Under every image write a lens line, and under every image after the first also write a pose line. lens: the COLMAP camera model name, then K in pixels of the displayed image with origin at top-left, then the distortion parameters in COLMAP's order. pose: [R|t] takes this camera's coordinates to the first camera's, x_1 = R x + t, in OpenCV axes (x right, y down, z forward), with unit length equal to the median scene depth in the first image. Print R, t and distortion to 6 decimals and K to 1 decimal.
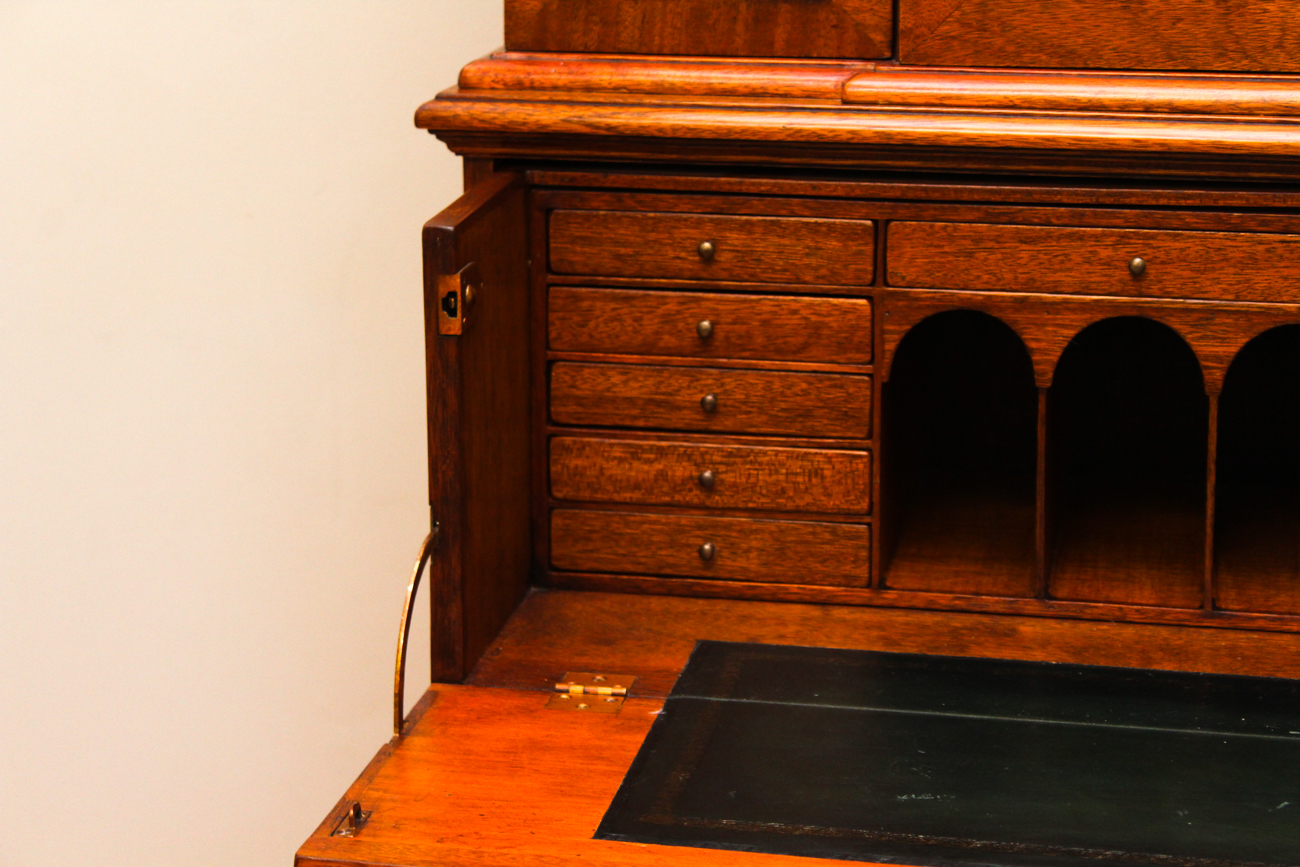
lens RADIAL K [[3037.5, 0, 585.1], [0, 3037.5, 432.2], [0, 0, 1]] dist [-0.006789, 0.451307]
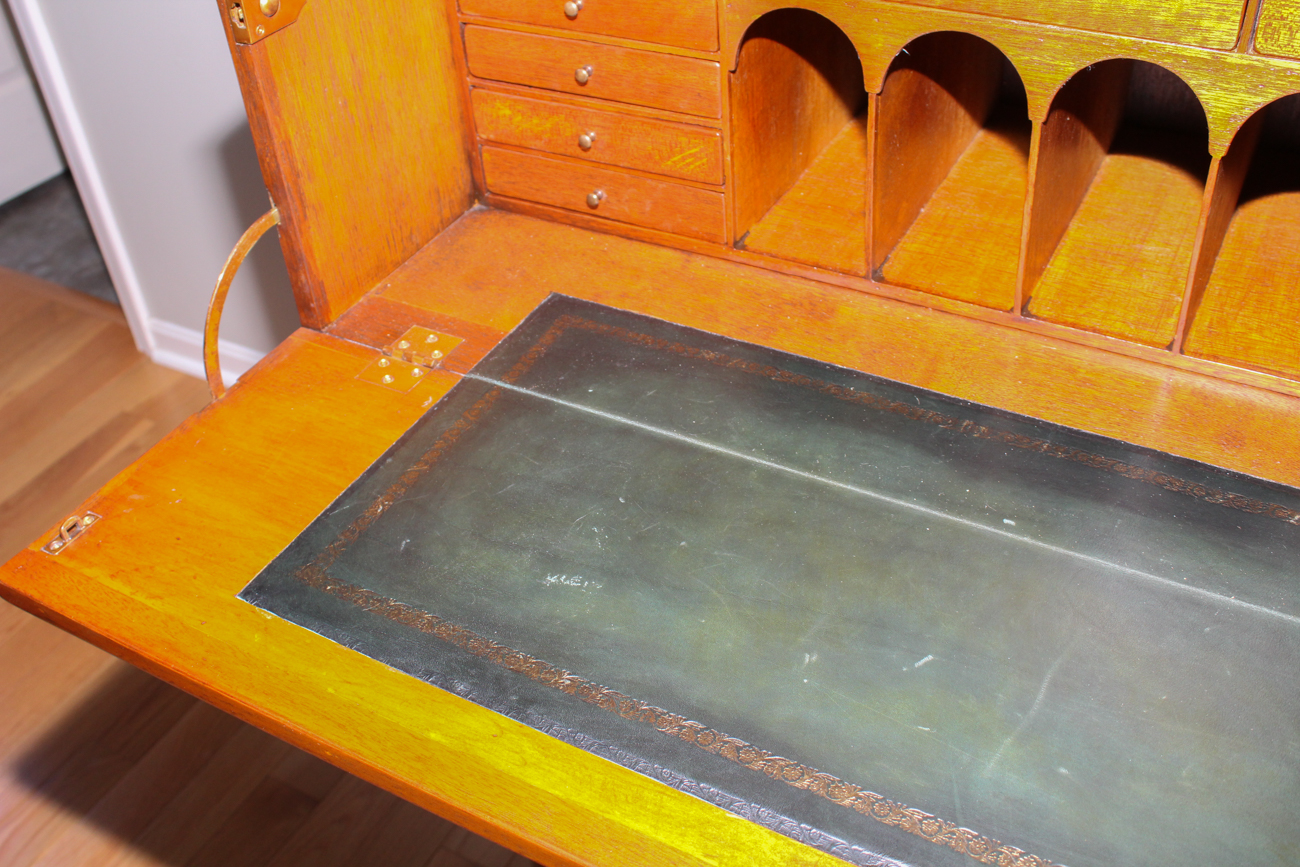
lens RADIAL K [[1316.8, 0, 620.7], [0, 1316.8, 423.4], [0, 0, 1]] dist [-0.137686, 0.144930]
pose [[0.949761, 0.140443, -0.279696, 0.201669], [-0.011312, 0.908485, 0.417764, -0.091374], [0.312771, -0.393612, 0.864432, 0.543589]]
